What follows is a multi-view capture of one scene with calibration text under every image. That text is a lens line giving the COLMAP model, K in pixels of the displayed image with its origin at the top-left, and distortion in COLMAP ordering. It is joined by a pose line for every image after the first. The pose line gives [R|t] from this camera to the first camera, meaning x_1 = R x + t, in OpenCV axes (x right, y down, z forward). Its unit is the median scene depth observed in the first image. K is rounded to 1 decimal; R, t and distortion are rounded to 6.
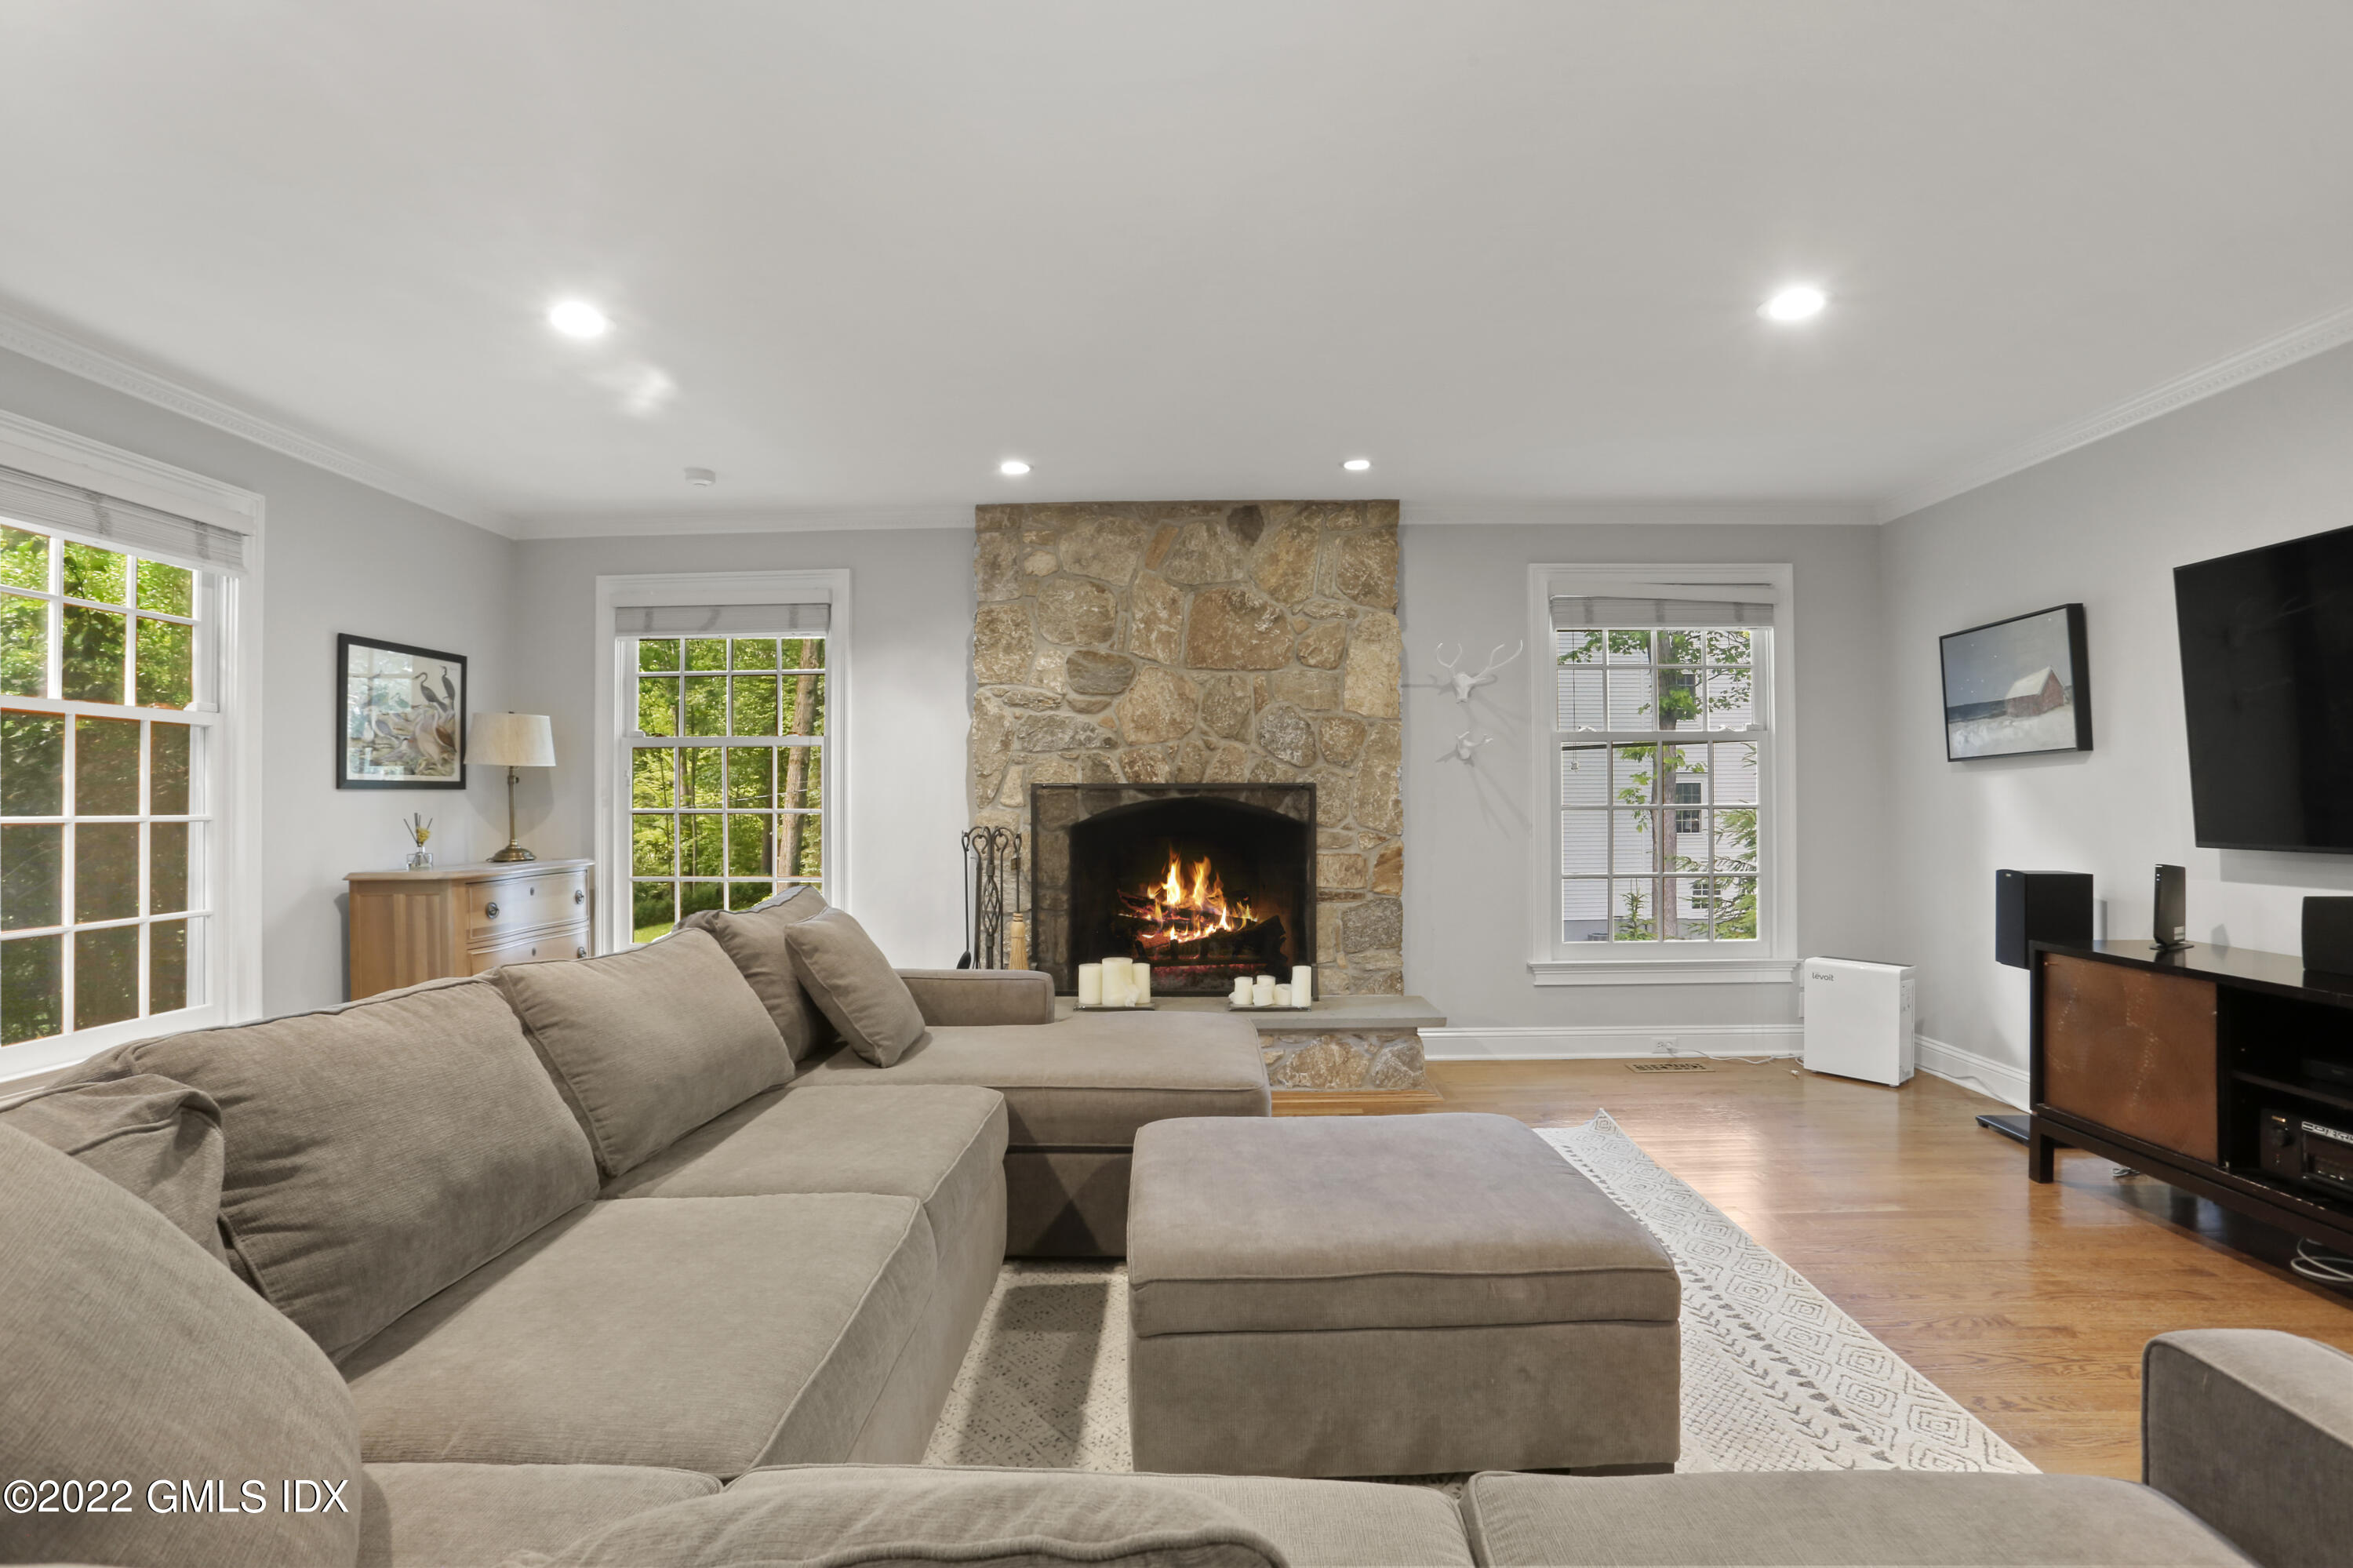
lens RADIAL K [[1164.2, 0, 1192.5], [0, 1164.2, 808.8], [0, 0, 1]] dist [-0.077320, 0.048259]
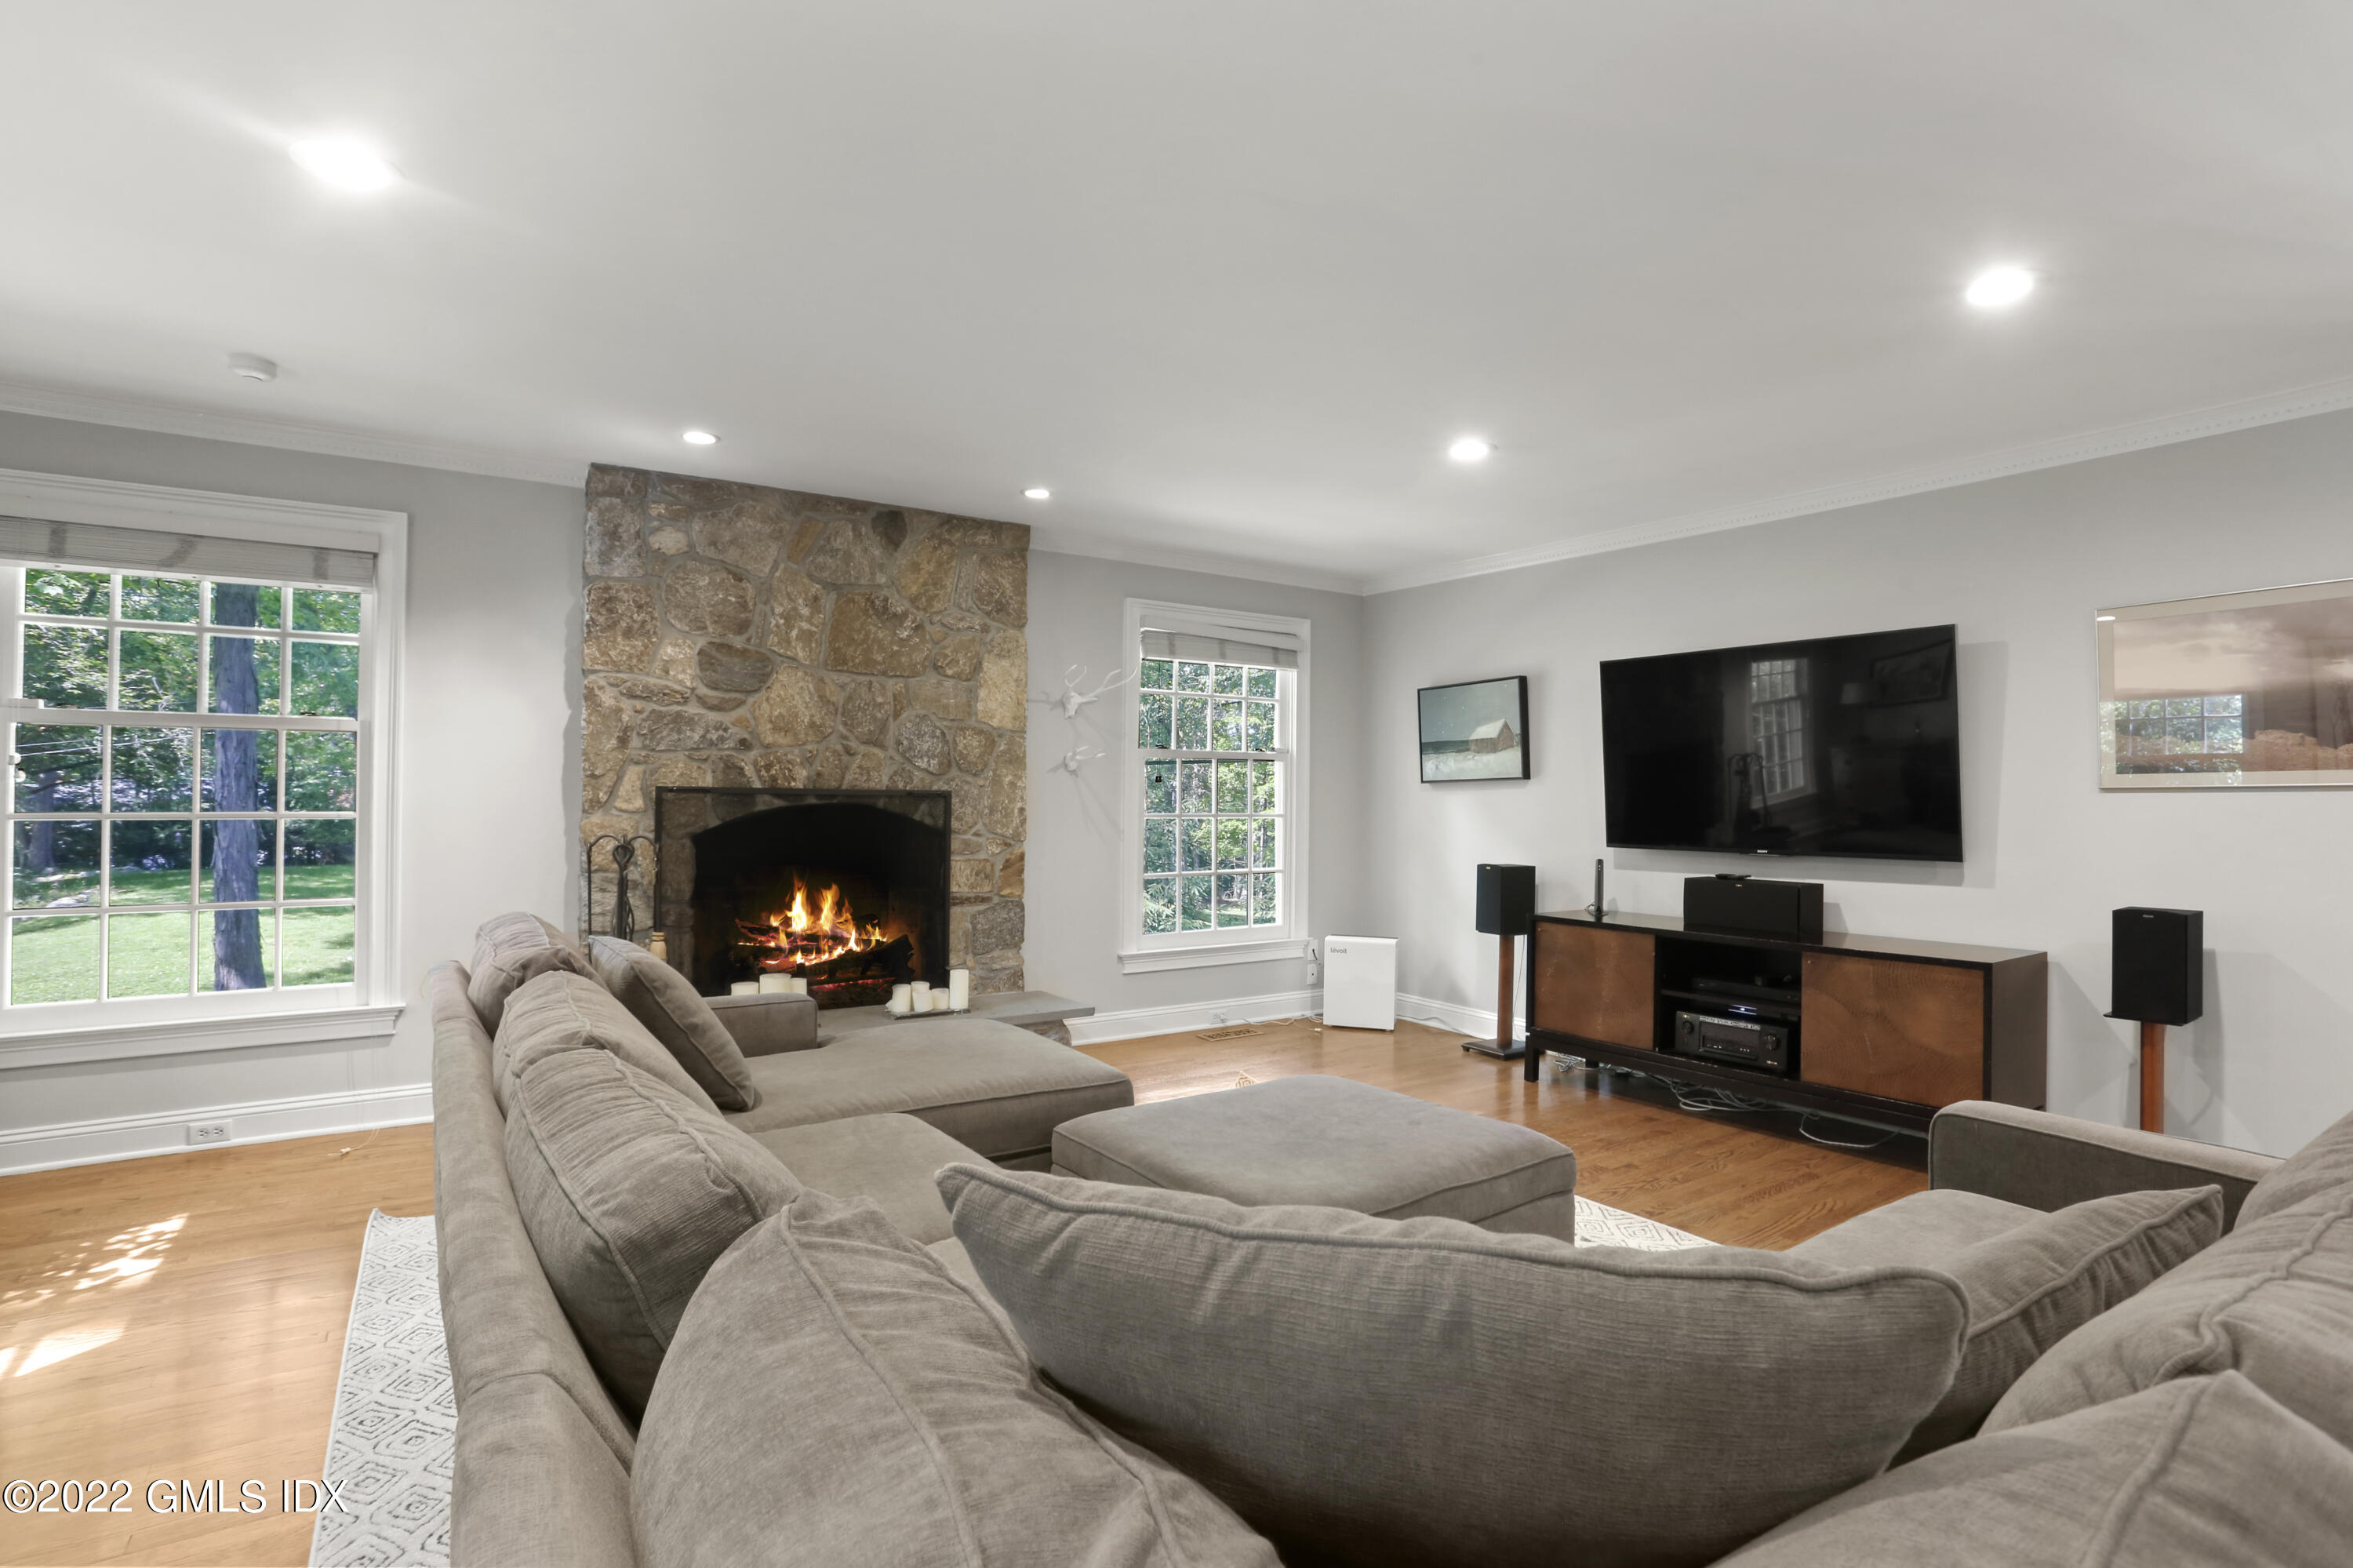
lens RADIAL K [[1164.2, 0, 1192.5], [0, 1164.2, 808.8], [0, 0, 1]] dist [-0.077320, 0.048259]
pose [[0.814317, 0.007238, 0.580375, -0.313874], [-0.009544, 0.999954, 0.000921, -0.009166], [-0.580342, -0.006289, 0.814349, 0.042941]]
